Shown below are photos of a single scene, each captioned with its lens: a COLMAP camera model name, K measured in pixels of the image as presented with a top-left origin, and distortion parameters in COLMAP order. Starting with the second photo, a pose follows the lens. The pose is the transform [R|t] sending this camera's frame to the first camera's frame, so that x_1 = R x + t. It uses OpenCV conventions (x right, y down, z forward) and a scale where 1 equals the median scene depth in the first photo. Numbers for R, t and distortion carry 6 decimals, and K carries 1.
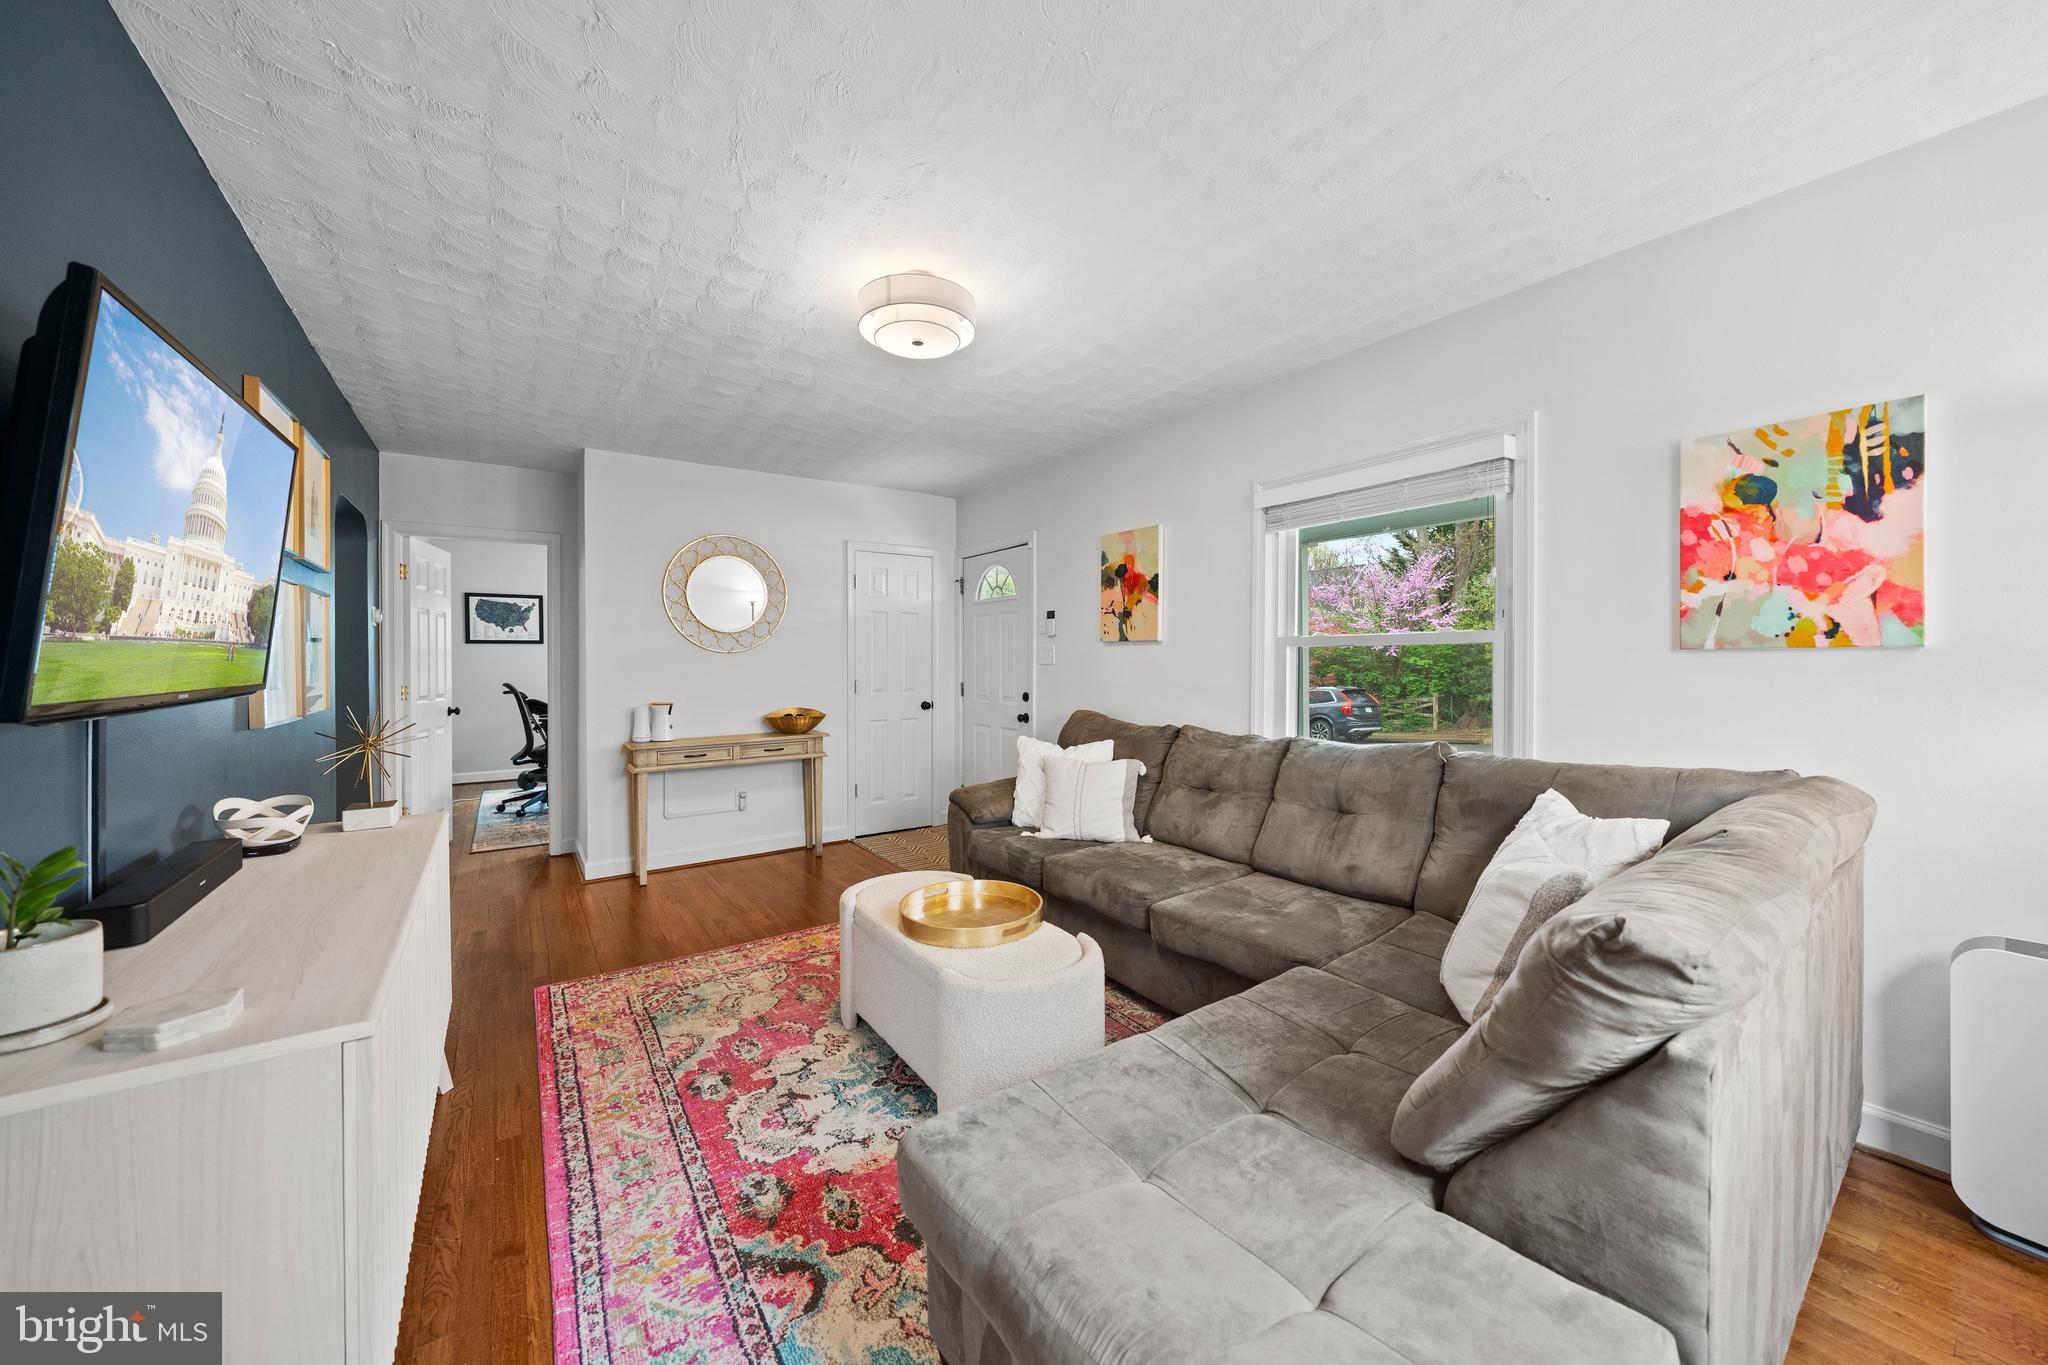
lens RADIAL K [[704.5, 0, 1020.9], [0, 704.5, 678.1], [0, 0, 1]] dist [-0.001869, 0.000286]
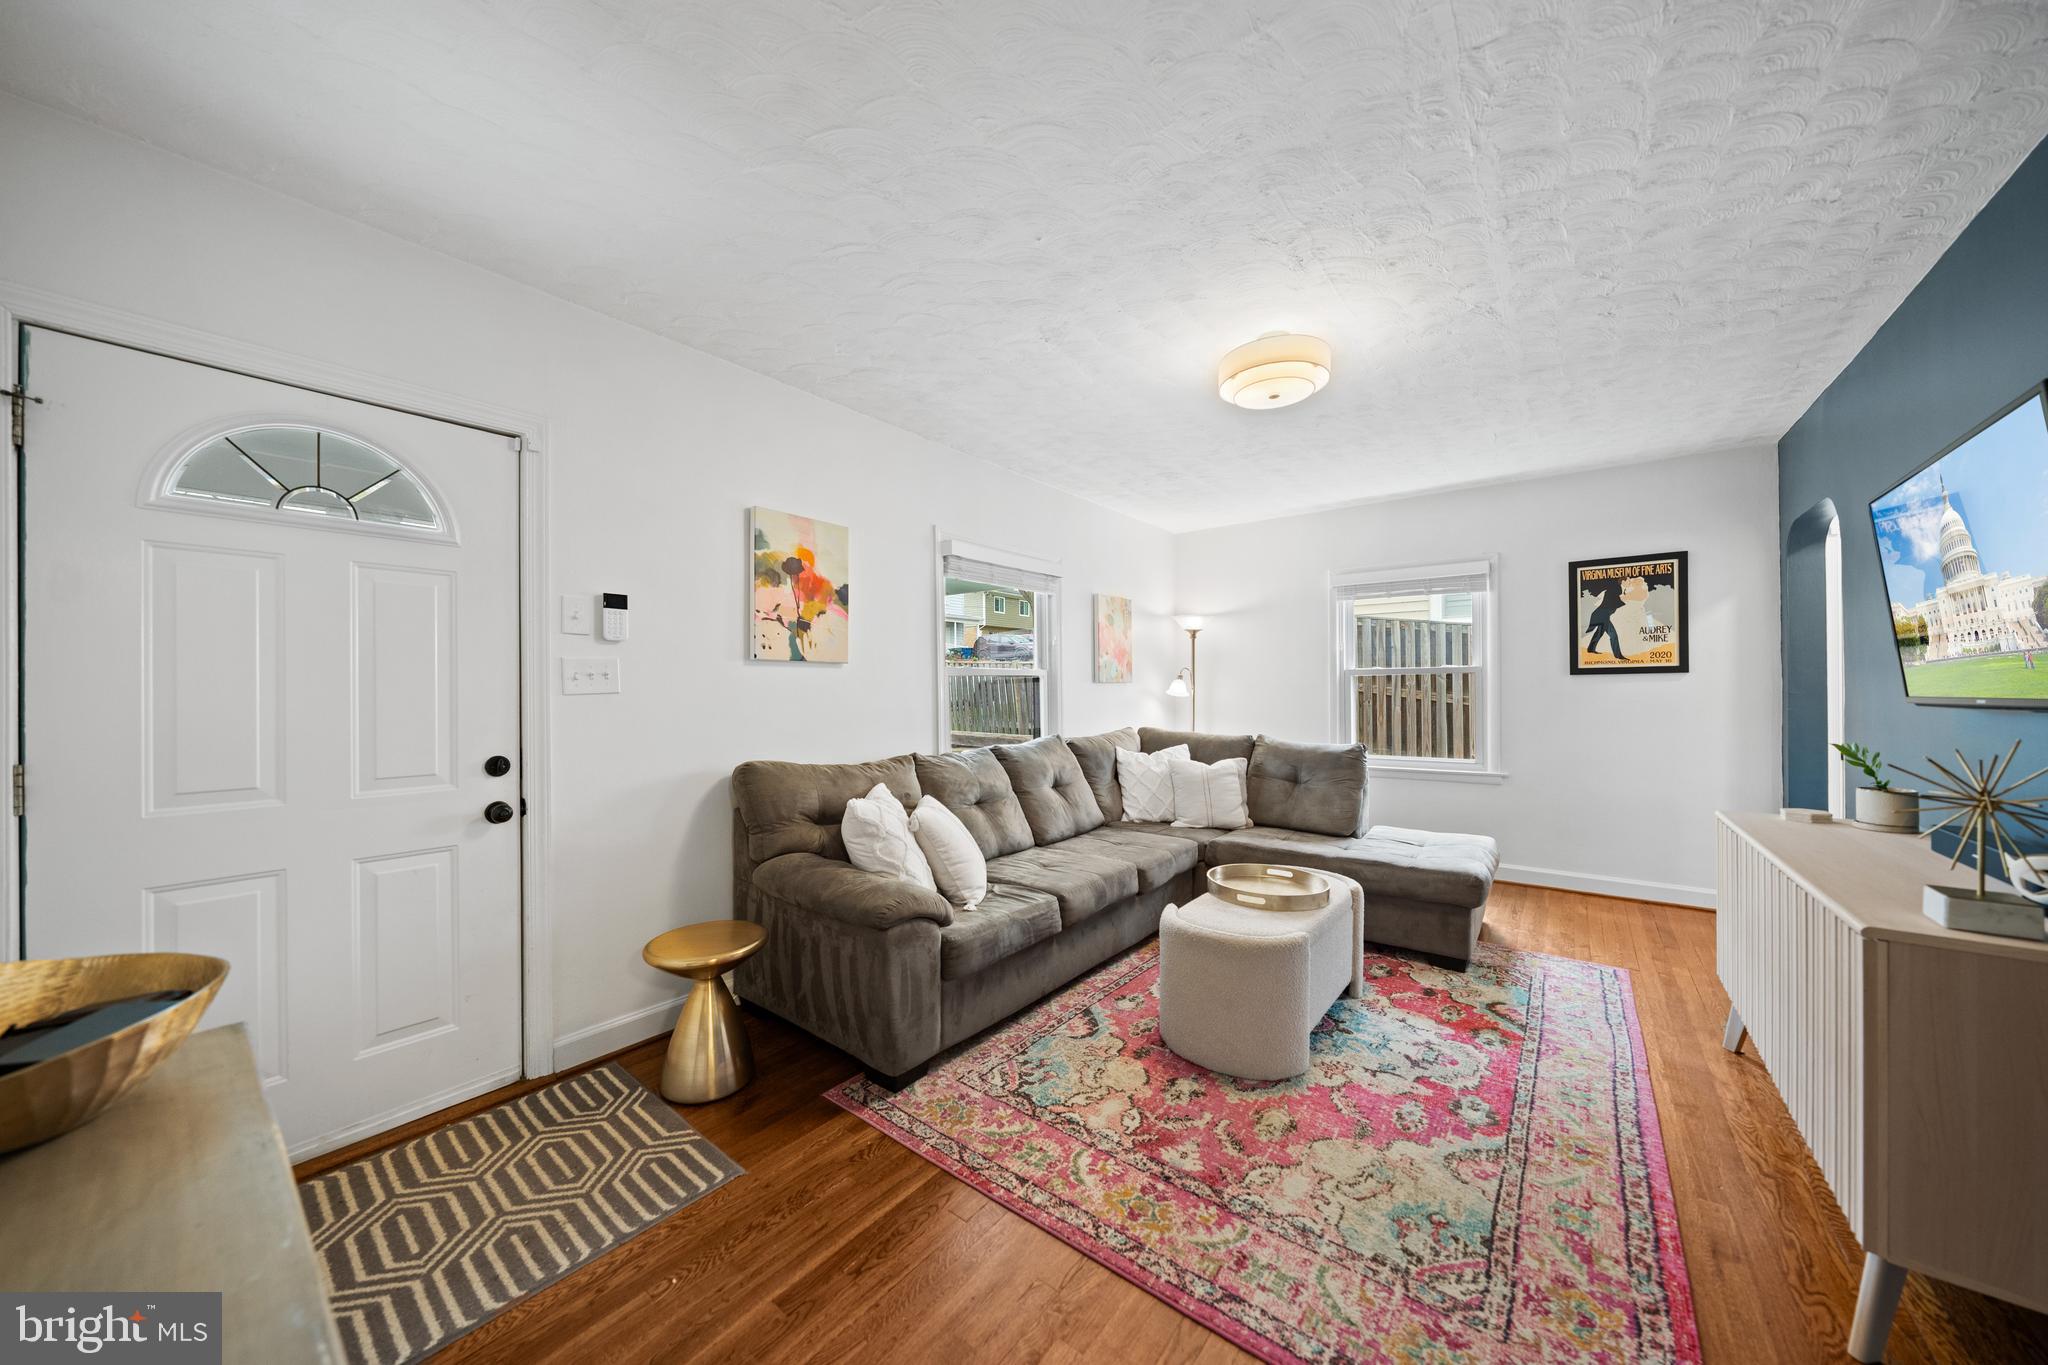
lens RADIAL K [[704.5, 0, 1006.5], [0, 704.5, 700.9], [0, 0, 1]] dist [-0.001869, 0.000286]
pose [[-0.267438, -0.005640, 0.963559, -1.128705], [0.028169, 0.999510, 0.013669, -0.024297], [-0.963163, 0.030798, -0.267148, 1.748991]]
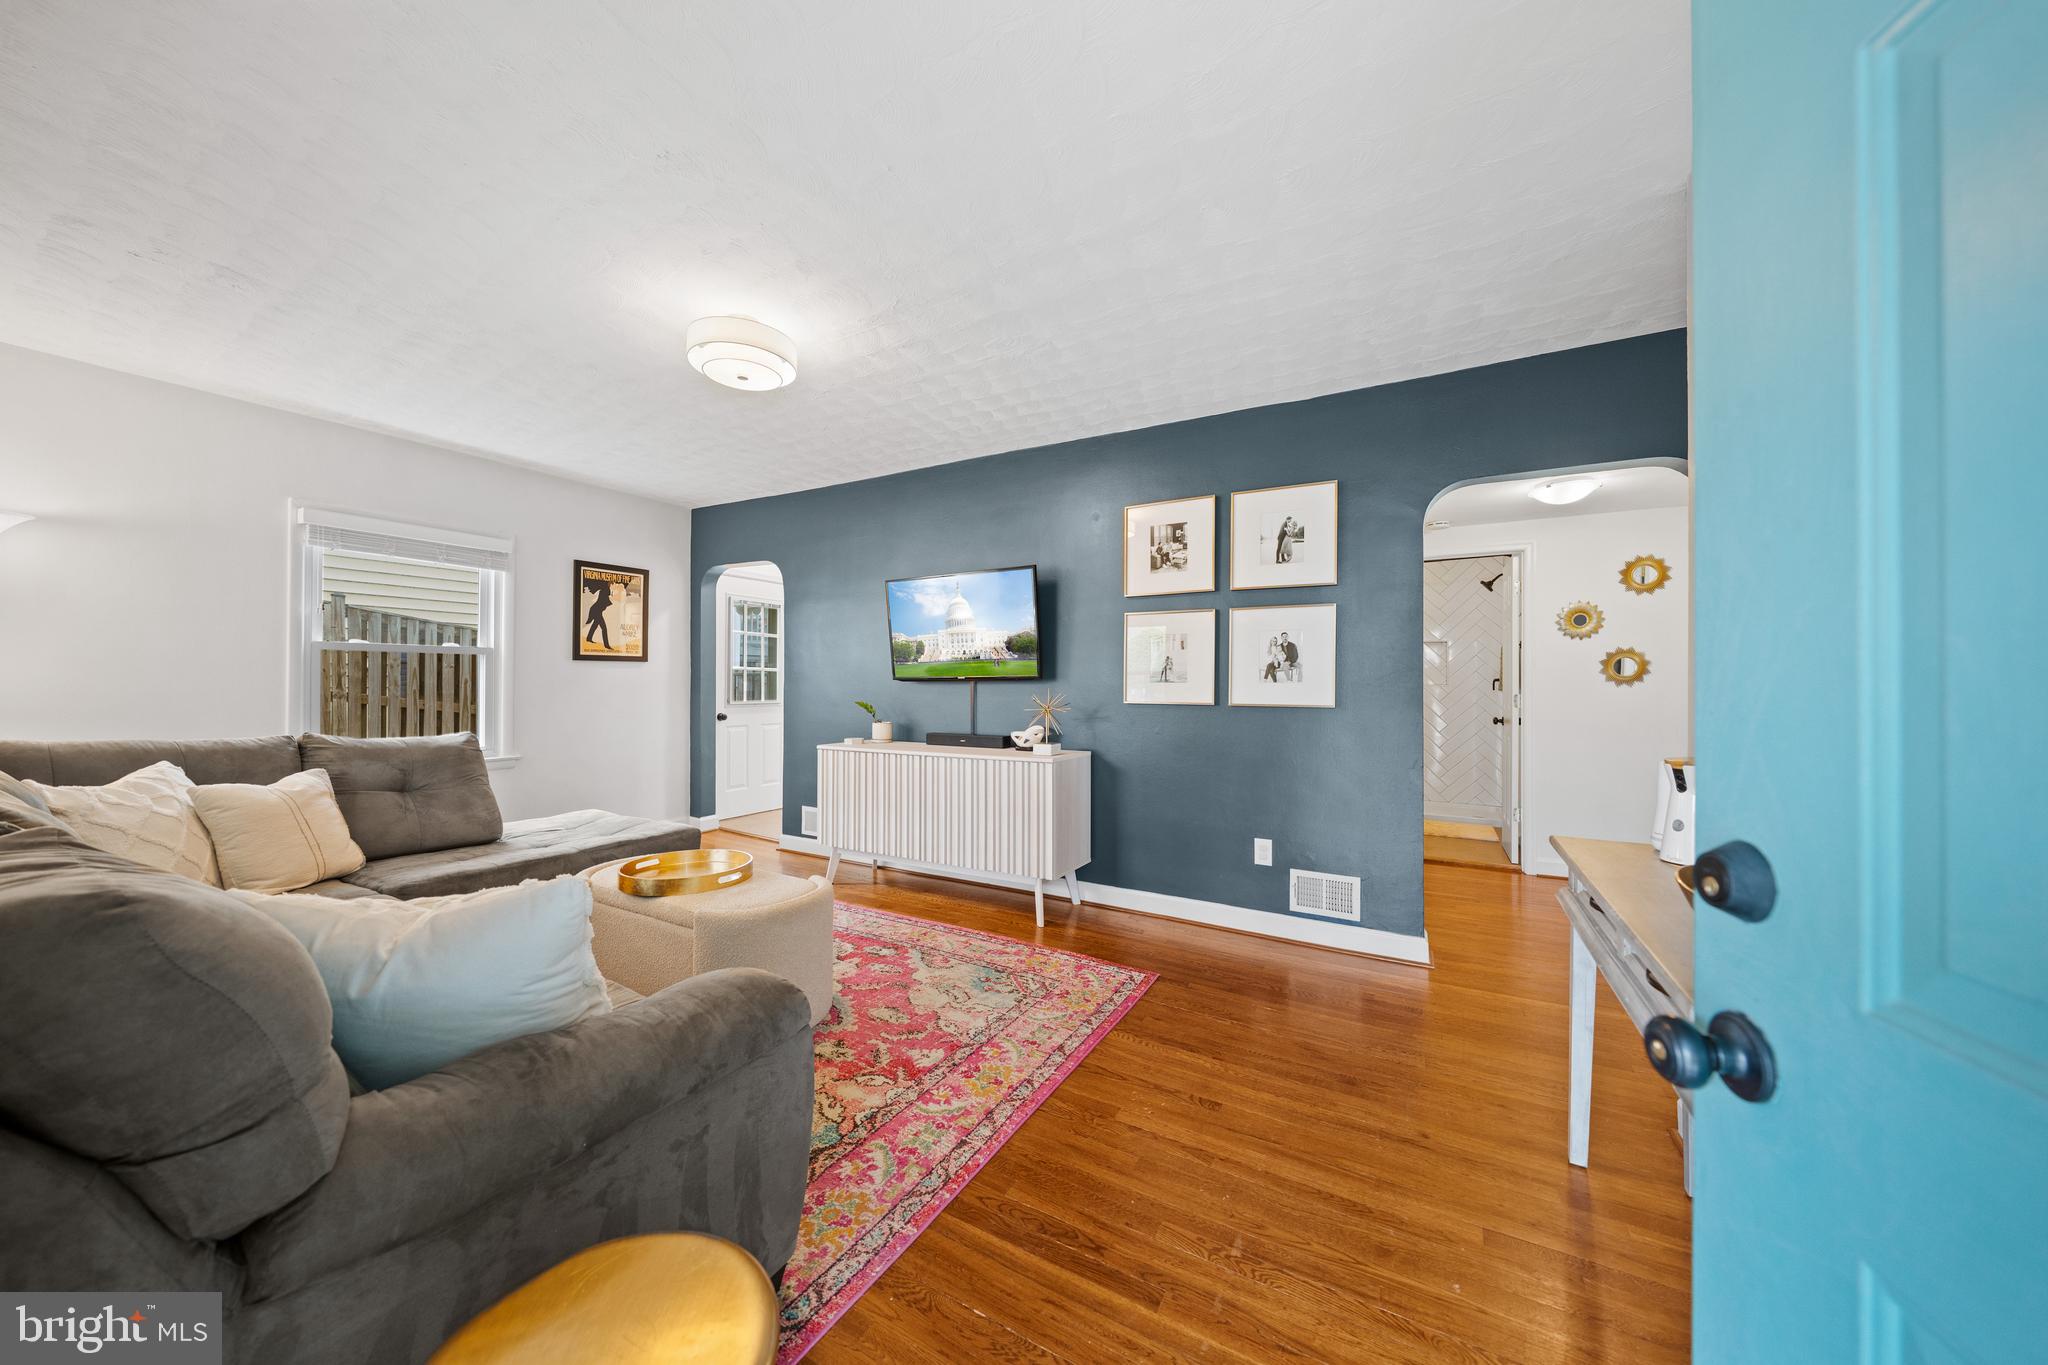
lens RADIAL K [[704.5, 0, 1034.2], [0, 704.5, 691.1], [0, 0, 1]] dist [-0.001869, 0.000286]
pose [[-0.901847, 0.006836, -0.432001, -0.088995], [-0.008378, 0.999410, 0.033305, -0.014803], [0.431974, 0.033656, -0.901258, 2.283823]]
